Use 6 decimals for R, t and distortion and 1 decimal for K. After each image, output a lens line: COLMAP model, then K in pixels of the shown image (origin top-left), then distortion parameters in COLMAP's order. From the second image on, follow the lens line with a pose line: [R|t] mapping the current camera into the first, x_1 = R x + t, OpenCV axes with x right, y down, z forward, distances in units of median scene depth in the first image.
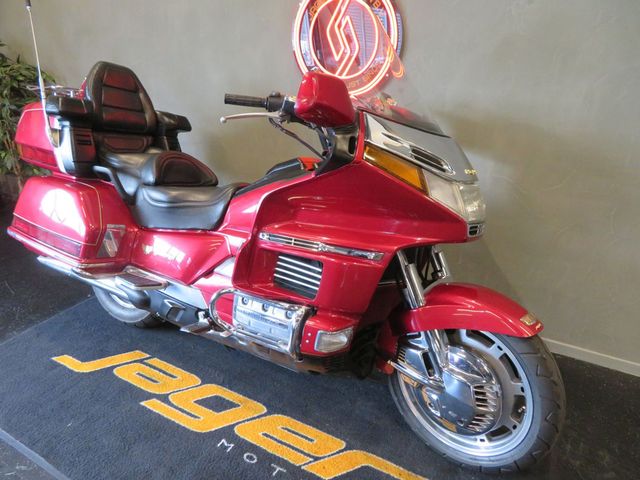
lens RADIAL K [[459.6, 0, 318.0], [0, 459.6, 238.8], [0, 0, 1]] dist [-0.002694, 0.004448]
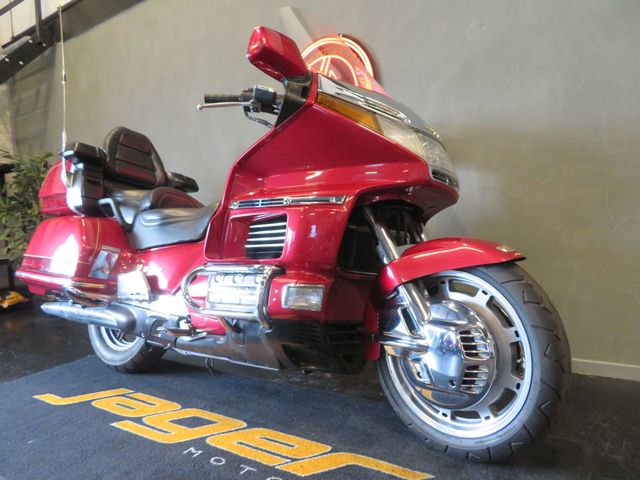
lens RADIAL K [[459.6, 0, 318.0], [0, 459.6, 238.8], [0, 0, 1]] dist [-0.002694, 0.004448]
pose [[0.994681, -0.063077, -0.081430, 0.129592], [0.032377, 0.941958, -0.334167, 0.367214], [0.097782, 0.329753, 0.938990, 0.076393]]
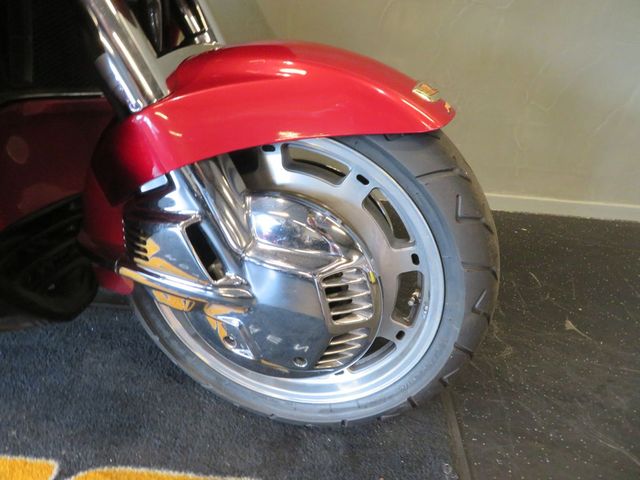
lens RADIAL K [[459.6, 0, 318.0], [0, 459.6, 238.8], [0, 0, 1]] dist [-0.002694, 0.004448]
pose [[0.885161, -0.210068, 0.415164, 0.144450], [0.109999, 0.961465, 0.251963, 0.152725], [-0.452095, -0.177360, 0.874159, 0.541678]]
